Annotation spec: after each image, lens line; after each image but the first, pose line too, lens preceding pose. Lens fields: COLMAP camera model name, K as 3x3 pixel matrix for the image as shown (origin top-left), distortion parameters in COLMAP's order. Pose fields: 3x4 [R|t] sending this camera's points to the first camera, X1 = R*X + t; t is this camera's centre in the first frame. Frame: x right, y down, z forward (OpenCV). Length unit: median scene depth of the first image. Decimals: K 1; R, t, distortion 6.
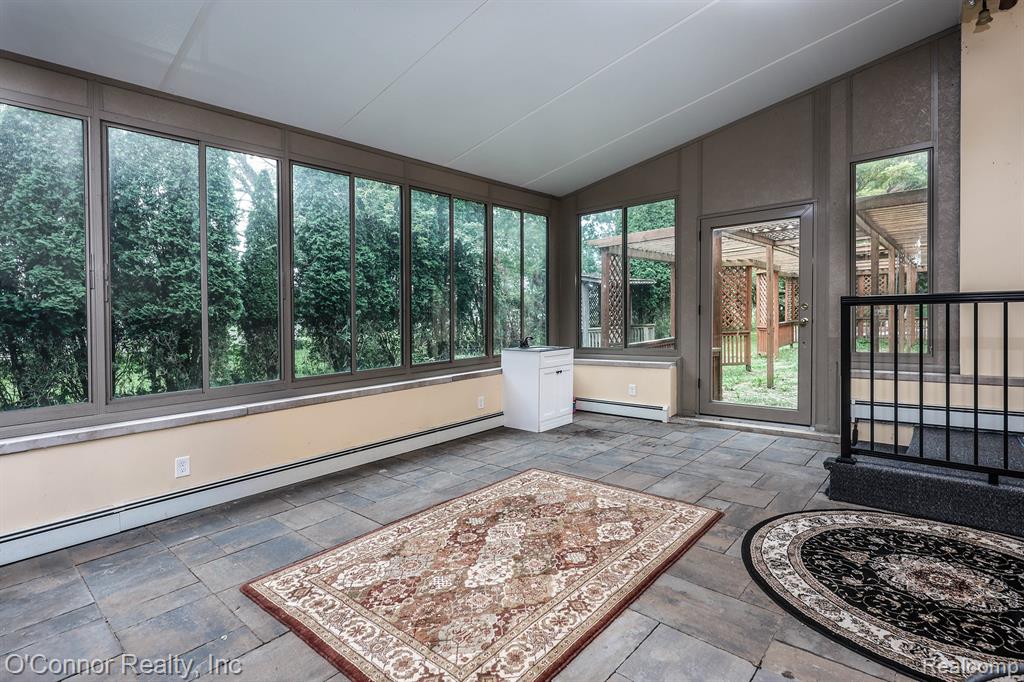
lens RADIAL K [[497.5, 0, 510.6], [0, 497.5, 332.1], [0, 0, 1]] dist [0.000877, 0.000011]
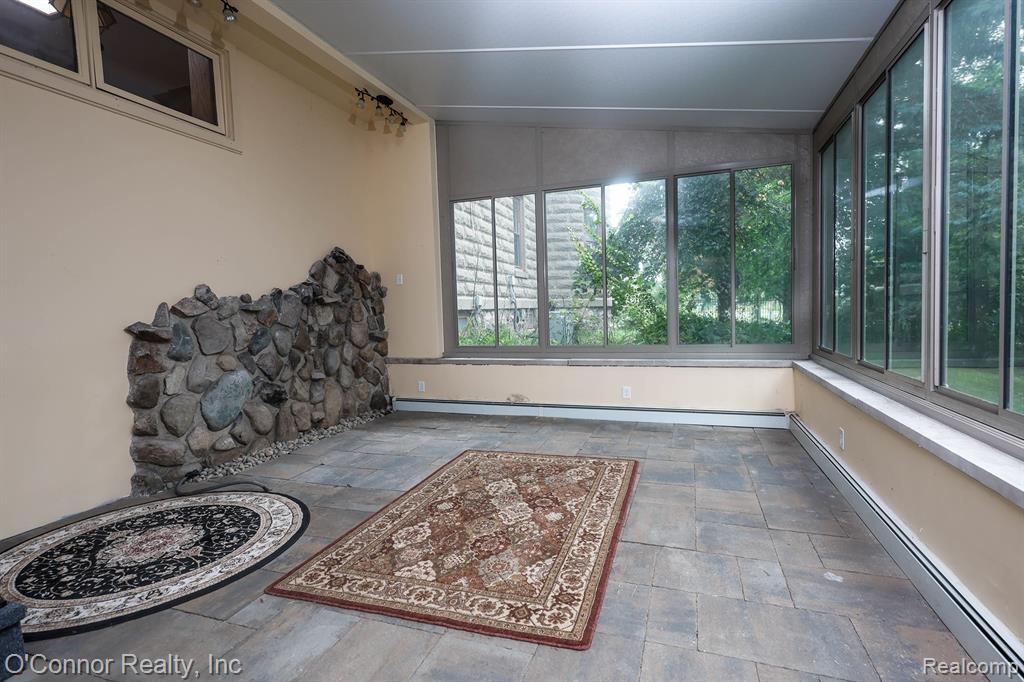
lens RADIAL K [[497.5, 0, 510.6], [0, 497.5, 332.1], [0, 0, 1]] dist [0.000877, 0.000011]
pose [[-0.929540, 0.078124, -0.360349, 0.387881], [0.048953, 0.994793, 0.089394, -0.082305], [0.365456, 0.065456, -0.928524, 2.152937]]
